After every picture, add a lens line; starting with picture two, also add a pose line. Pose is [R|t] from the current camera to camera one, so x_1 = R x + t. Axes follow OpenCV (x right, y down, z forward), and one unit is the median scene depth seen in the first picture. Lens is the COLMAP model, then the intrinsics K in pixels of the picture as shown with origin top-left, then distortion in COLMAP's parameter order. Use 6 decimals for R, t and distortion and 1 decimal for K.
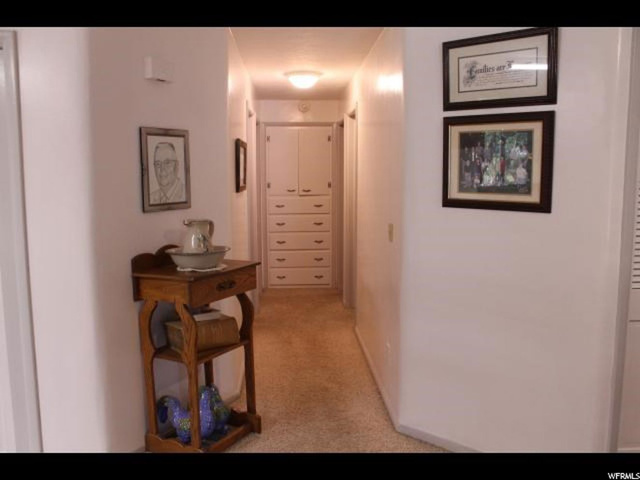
lens RADIAL K [[538.3, 0, 320.0], [0, 538.3, 240.0], [0, 0, 1]] dist [-0.170617, 0.124312]
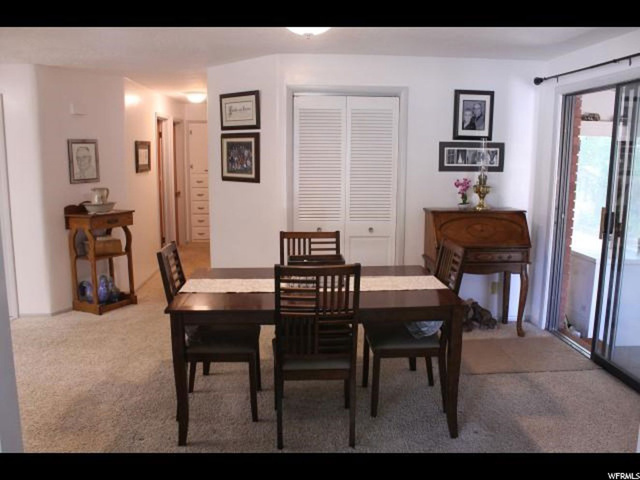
lens RADIAL K [[538.3, 0, 320.0], [0, 538.3, 240.0], [0, 0, 1]] dist [-0.170617, 0.124312]
pose [[0.999959, 0.007683, 0.004893, 0.565689], [-0.007873, 0.999166, 0.040054, 0.069751], [-0.004581, -0.040091, 0.999186, -0.906603]]
